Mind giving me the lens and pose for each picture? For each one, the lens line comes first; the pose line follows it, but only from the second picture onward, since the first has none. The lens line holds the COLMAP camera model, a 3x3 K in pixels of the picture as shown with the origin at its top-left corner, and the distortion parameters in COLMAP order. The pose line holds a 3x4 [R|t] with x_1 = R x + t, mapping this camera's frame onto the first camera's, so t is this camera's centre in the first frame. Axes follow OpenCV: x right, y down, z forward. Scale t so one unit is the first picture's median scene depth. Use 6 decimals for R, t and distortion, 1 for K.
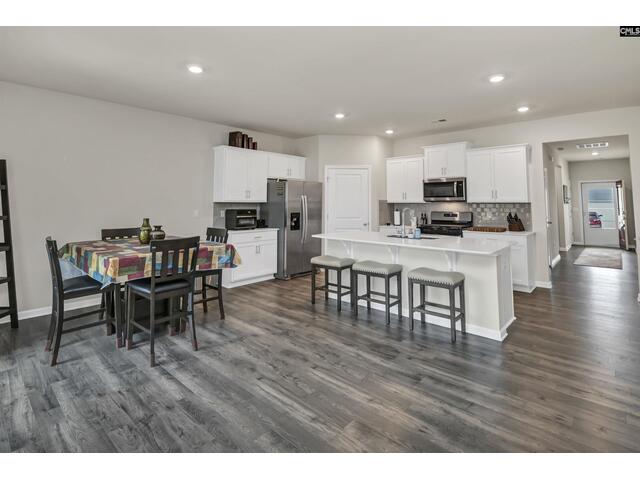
lens RADIAL K [[321.3, 0, 303.7], [0, 321.3, 182.5], [0, 0, 1]] dist [-0.013250, -0.000202]
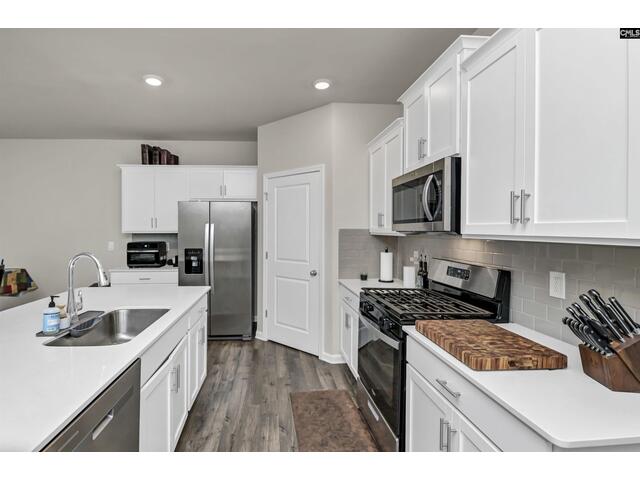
lens RADIAL K [[315.4, 0, 287.6], [0, 315.4, 229.7], [0, 0, 1]] dist [-0.000867, -0.000160]
pose [[0.734698, -0.001321, -0.678393, 0.580871], [0.049202, 0.997468, 0.051344, 0.029077], [0.676607, -0.071100, 0.732903, 0.641922]]
